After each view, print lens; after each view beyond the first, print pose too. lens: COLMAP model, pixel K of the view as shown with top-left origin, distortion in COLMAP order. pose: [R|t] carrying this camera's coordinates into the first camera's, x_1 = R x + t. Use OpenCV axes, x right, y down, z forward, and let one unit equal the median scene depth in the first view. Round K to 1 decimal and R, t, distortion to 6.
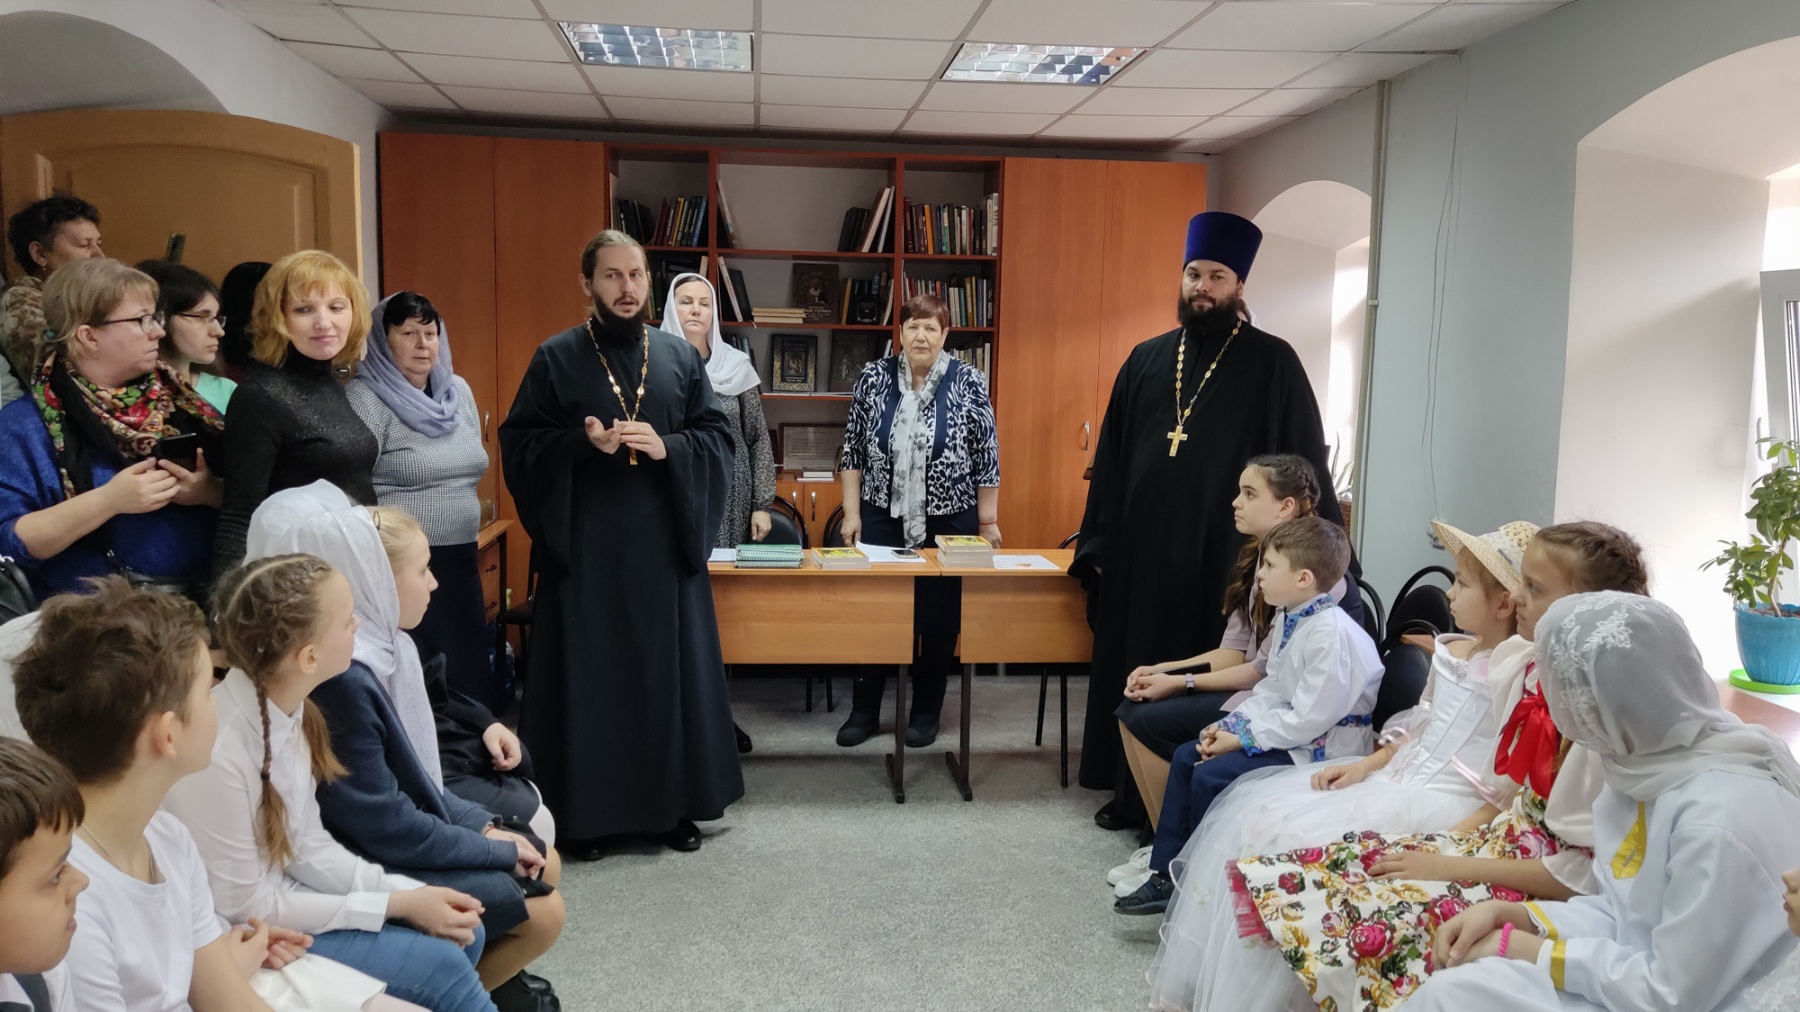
lens RADIAL K [[1360.1, 0, 880.8], [0, 1360.1, 497.9], [0, 0, 1]] dist [0.066024, -0.071428]
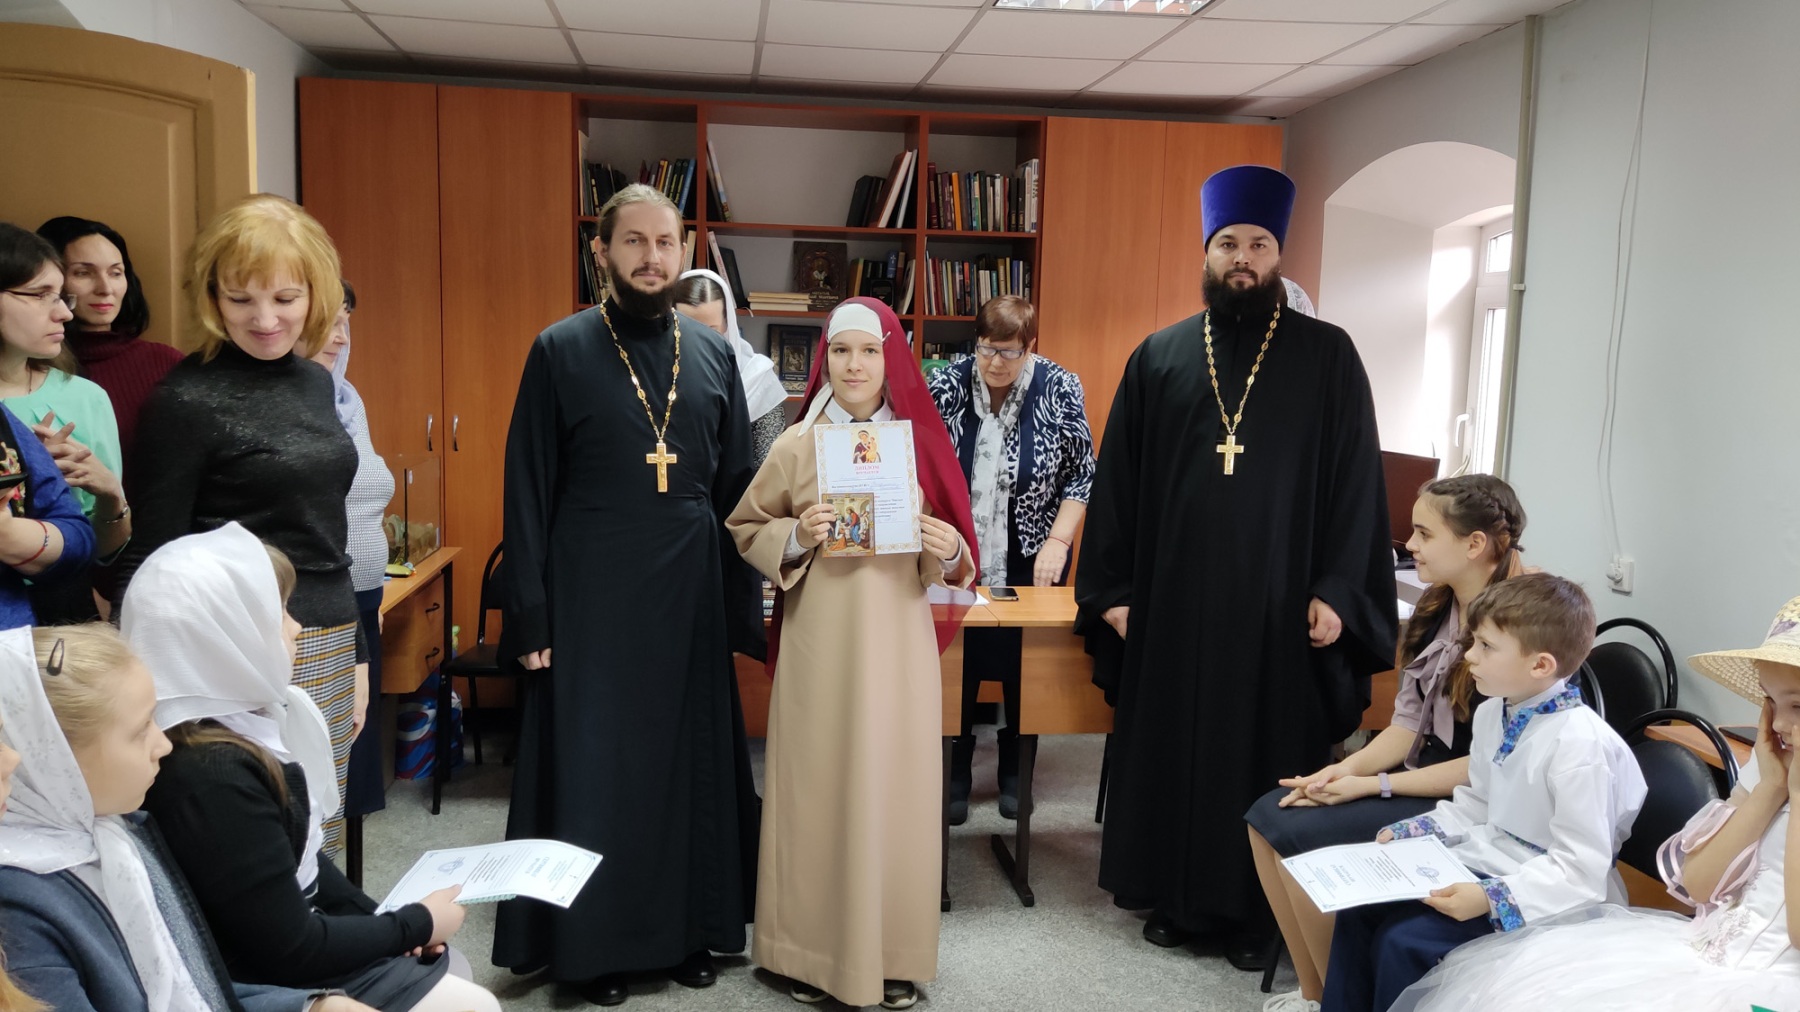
lens RADIAL K [[1360.1, 0, 890.0], [0, 1360.1, 504.2], [0, 0, 1]] dist [0.066024, -0.071428]
pose [[0.999589, 0.002326, 0.028556, -0.031086], [-0.002488, 0.999981, 0.005644, -0.013455], [-0.028542, -0.005713, 0.999576, 0.155346]]
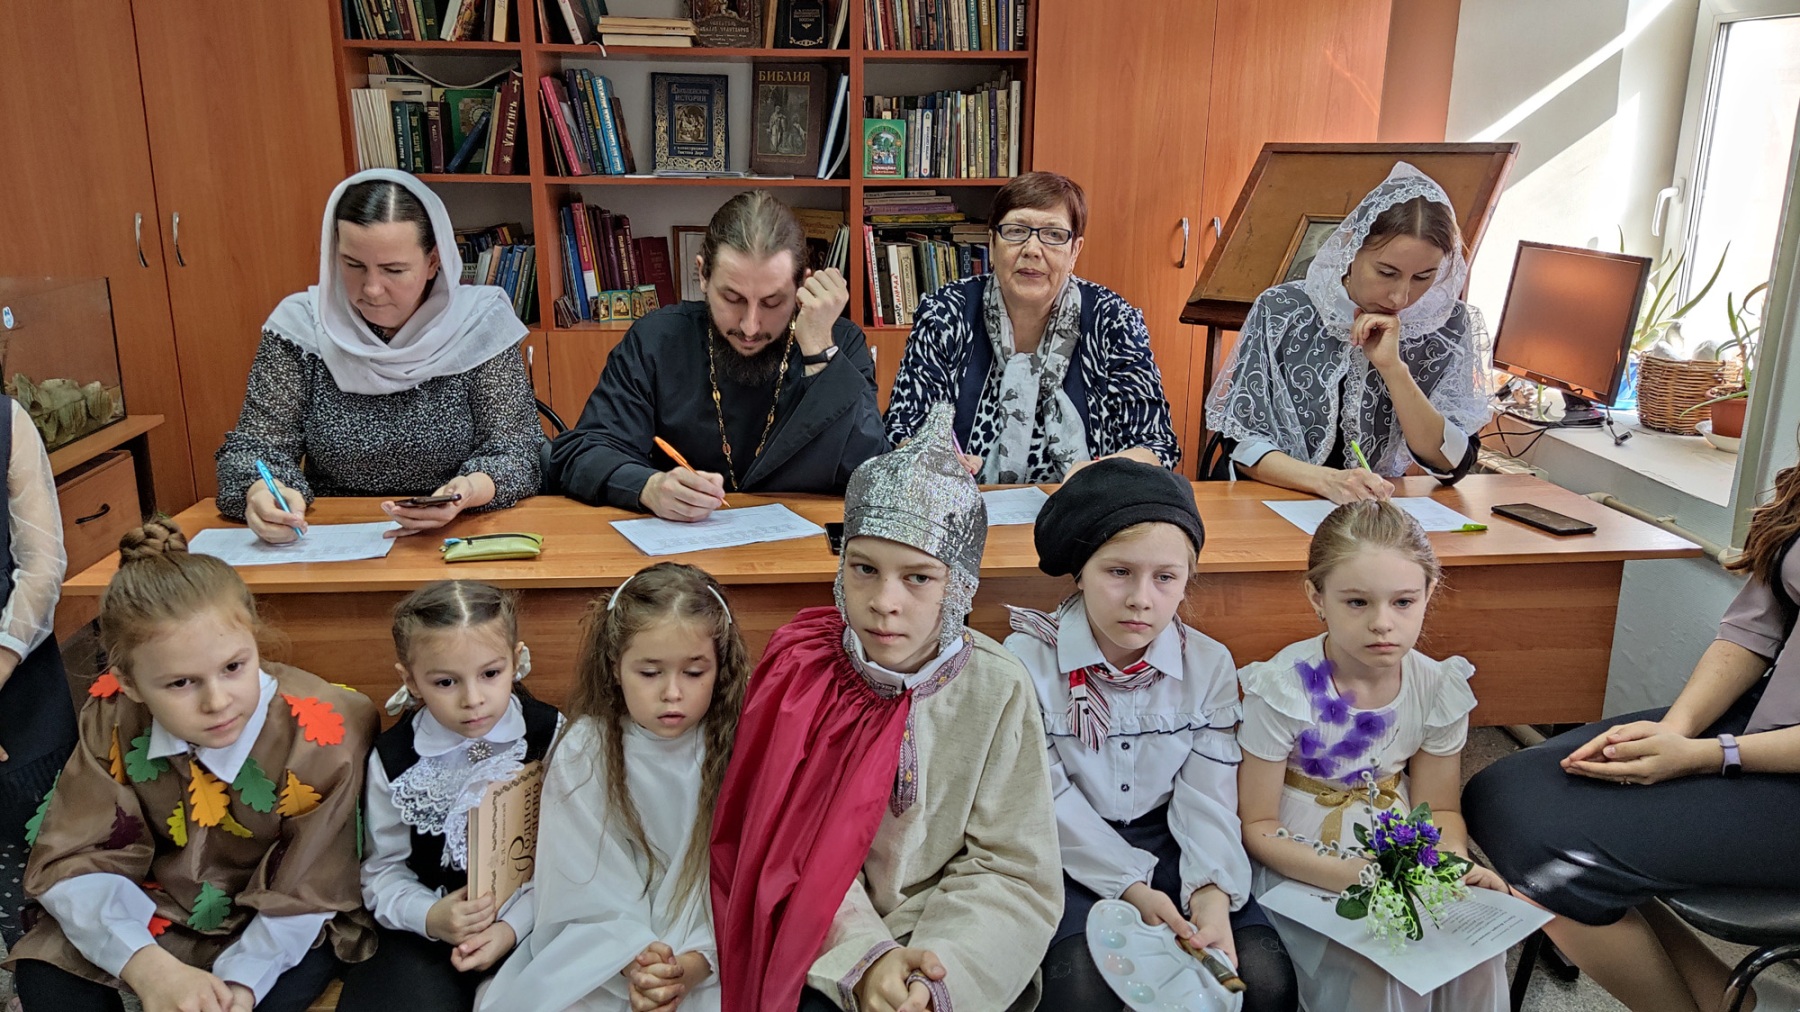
lens RADIAL K [[1360.1, 0, 900.1], [0, 1360.1, 512.1], [0, 0, 1]] dist [0.066024, -0.071428]
pose [[0.999875, -0.013864, 0.007607, 0.023527], [0.012442, 0.986594, 0.162719, -0.029744], [-0.009761, -0.162604, 0.986643, 0.417362]]
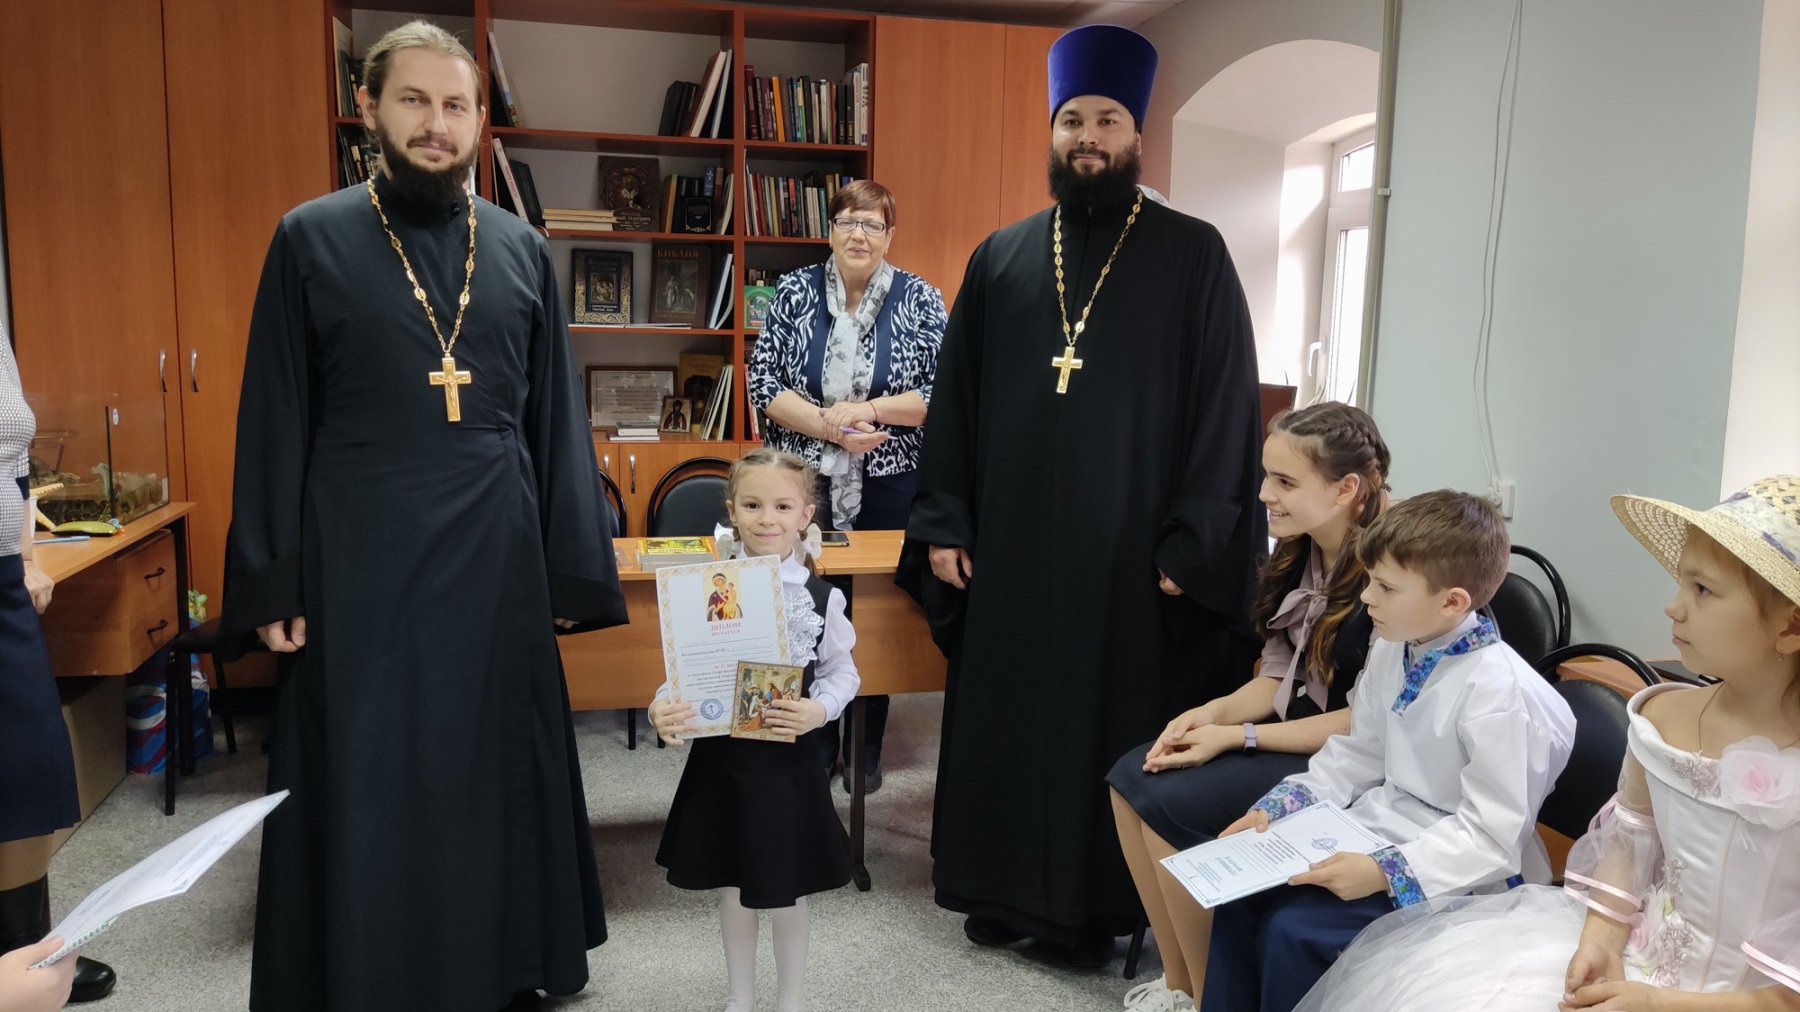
lens RADIAL K [[1360.1, 0, 899.4], [0, 1360.1, 503.0], [0, 0, 1]] dist [0.066024, -0.071428]
pose [[0.989540, -0.019249, 0.142967, -0.011869], [0.014375, 0.999282, 0.035047, -0.002195], [-0.143540, -0.032625, 0.989107, 0.232129]]
